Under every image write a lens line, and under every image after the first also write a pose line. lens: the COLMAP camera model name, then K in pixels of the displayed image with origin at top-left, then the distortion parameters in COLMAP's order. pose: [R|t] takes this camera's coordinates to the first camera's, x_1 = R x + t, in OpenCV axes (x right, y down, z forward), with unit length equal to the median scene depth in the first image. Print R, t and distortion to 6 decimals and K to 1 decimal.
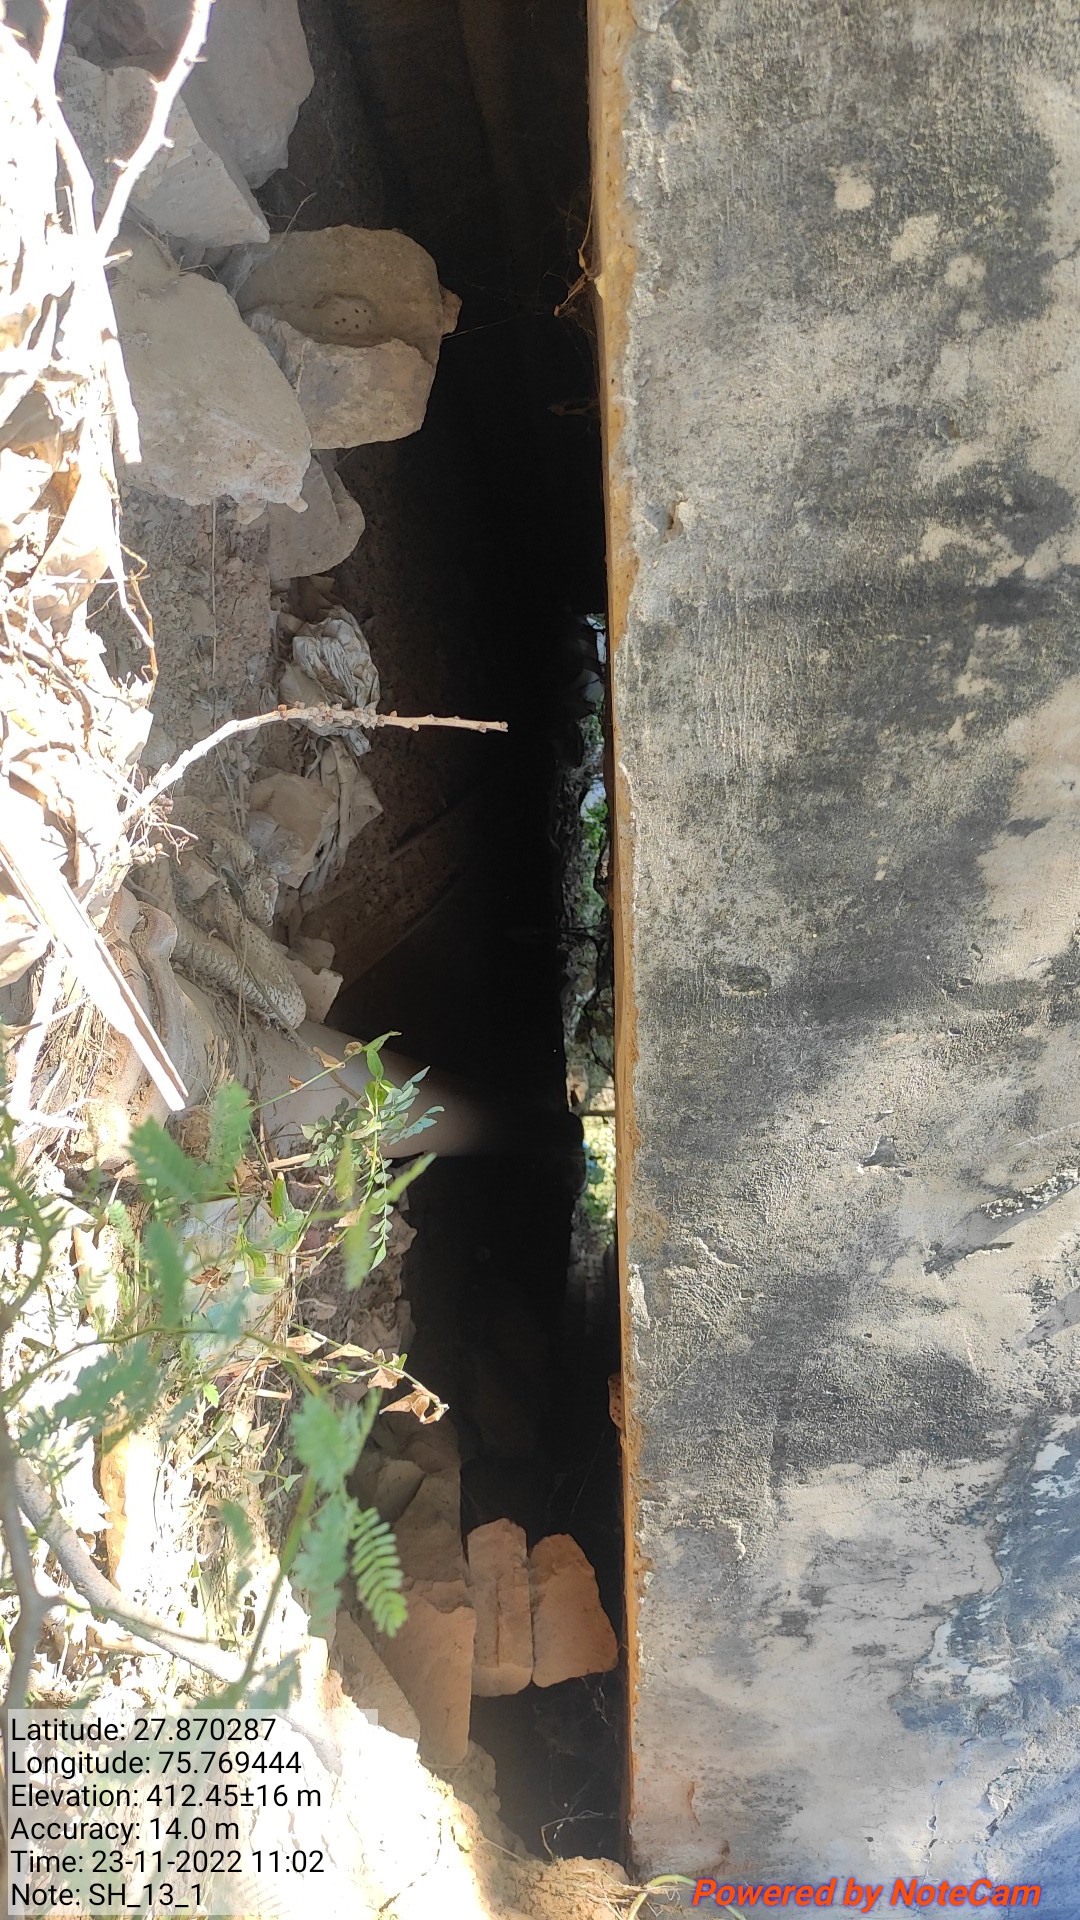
lens RADIAL K [[1406.7, 0, 543.4], [0, 1406.7, 969.8], [0, 0, 1]] dist [0.049988, -0.056754]
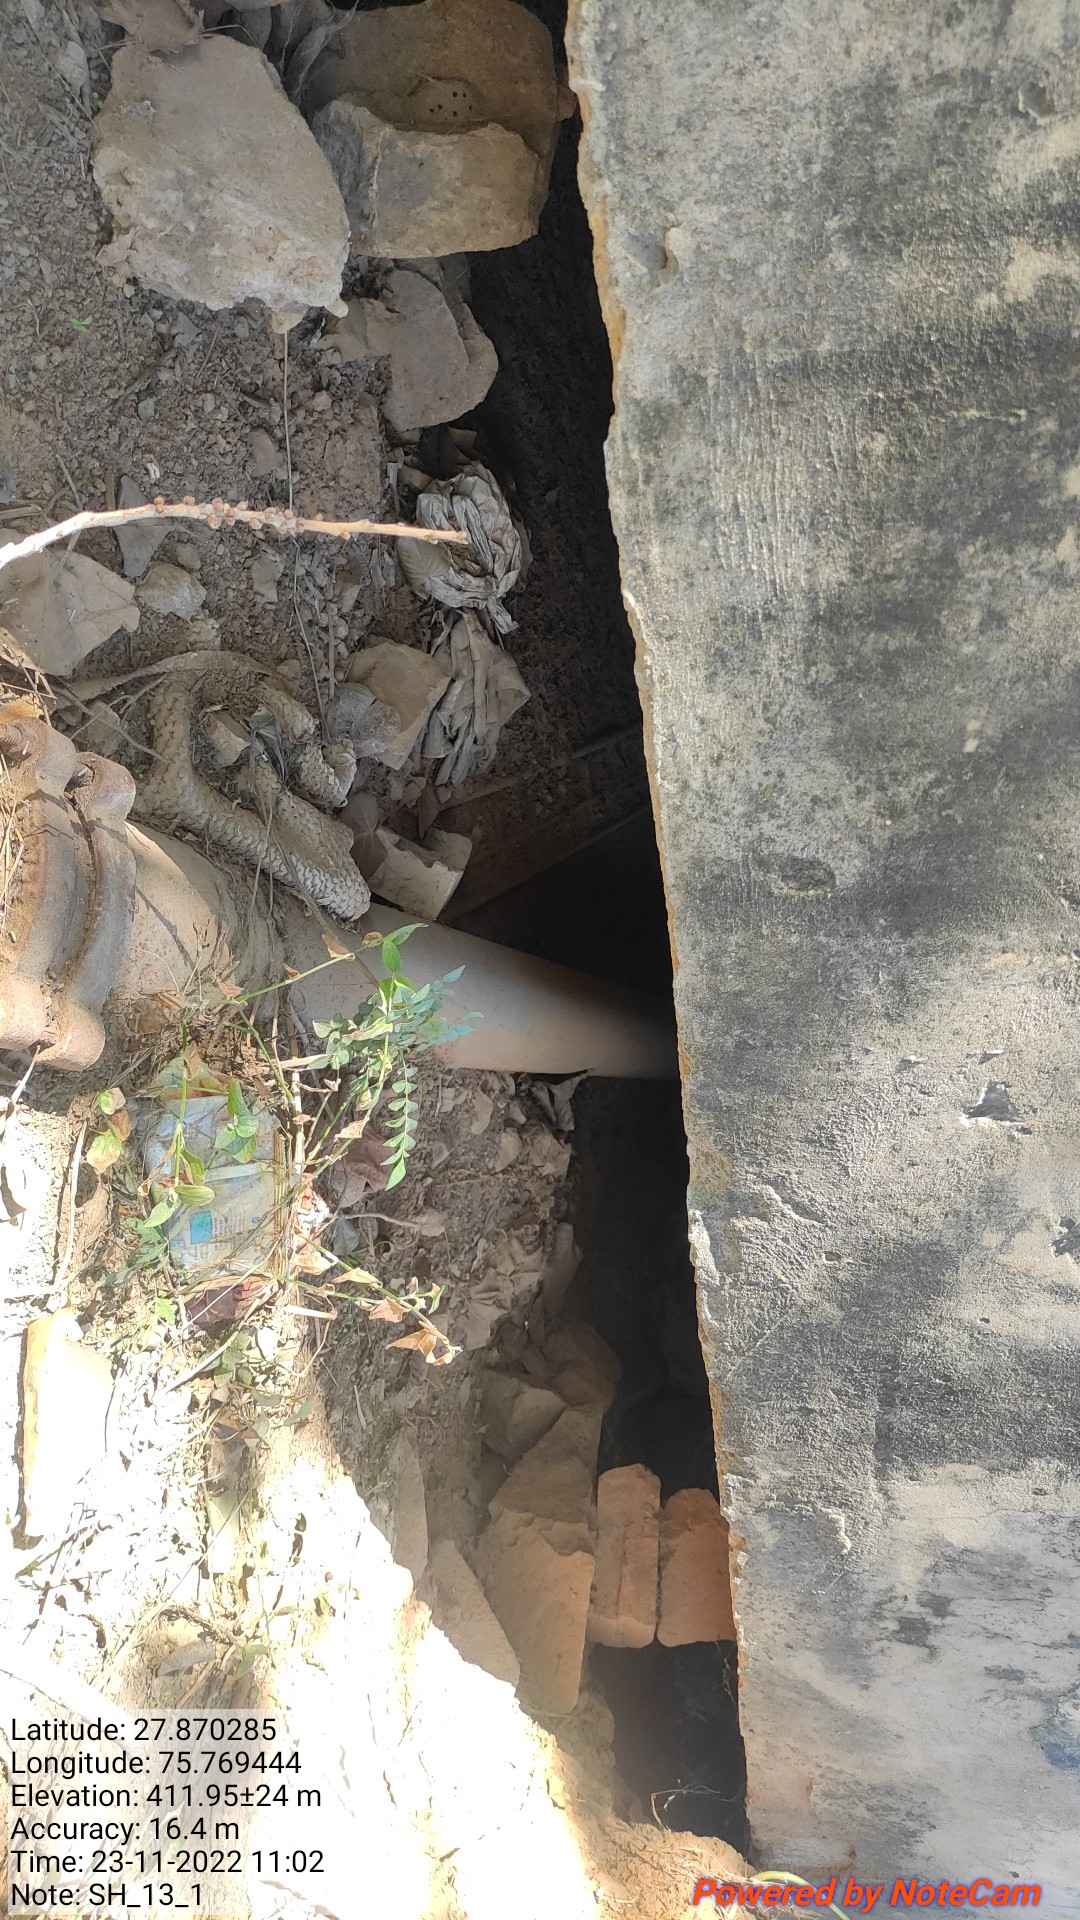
lens RADIAL K [[1406.7, 0, 545.5], [0, 1406.7, 965.9], [0, 0, 1]] dist [0.049988, -0.056754]
pose [[0.977470, 0.056958, -0.203245, 0.144877], [-0.046671, 0.997392, 0.055055, 0.018440], [0.205850, -0.044329, 0.977579, 0.153619]]
